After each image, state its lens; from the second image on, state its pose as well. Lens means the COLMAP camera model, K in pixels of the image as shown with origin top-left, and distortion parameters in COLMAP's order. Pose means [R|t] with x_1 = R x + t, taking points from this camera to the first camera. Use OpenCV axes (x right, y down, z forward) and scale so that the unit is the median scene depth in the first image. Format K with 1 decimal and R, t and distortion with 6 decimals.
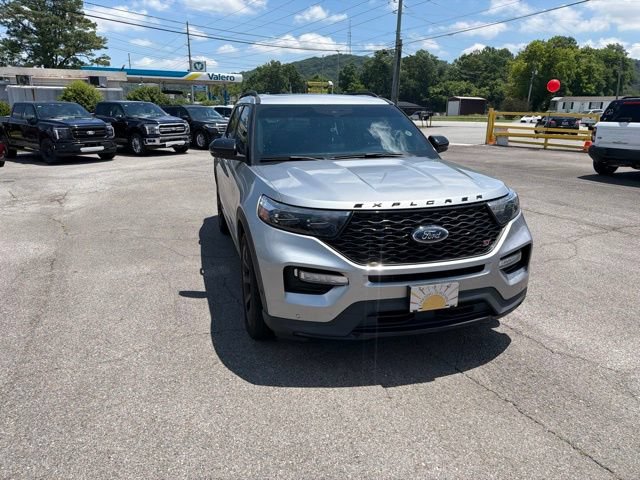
lens RADIAL K [[452.1, 0, 322.8], [0, 452.1, 237.0], [0, 0, 1]] dist [0.028295, -0.037493]
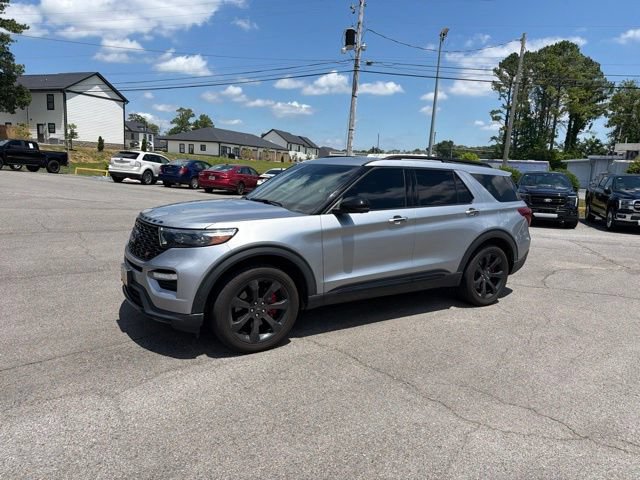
lens RADIAL K [[452.1, 0, 322.5], [0, 452.1, 235.9], [0, 0, 1]] dist [0.028295, -0.037493]
pose [[0.282326, 0.153334, -0.946985, 0.117978], [-0.303366, 0.950756, 0.063502, -0.018793], [0.910088, 0.269355, 0.314940, 0.067295]]
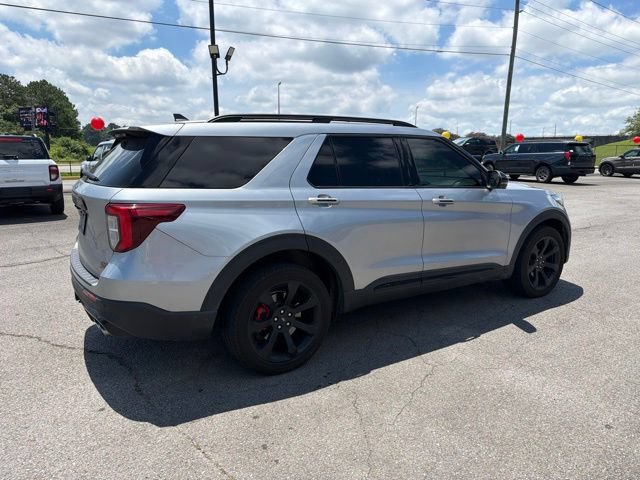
lens RADIAL K [[452.1, 0, 323.1], [0, 452.1, 234.9], [0, 0, 1]] dist [0.028295, -0.037493]
pose [[-0.291762, -0.172151, 0.940872, -0.100203], [0.252920, 0.934772, 0.249465, -0.039782], [-0.922446, 0.310749, -0.229190, 0.149335]]
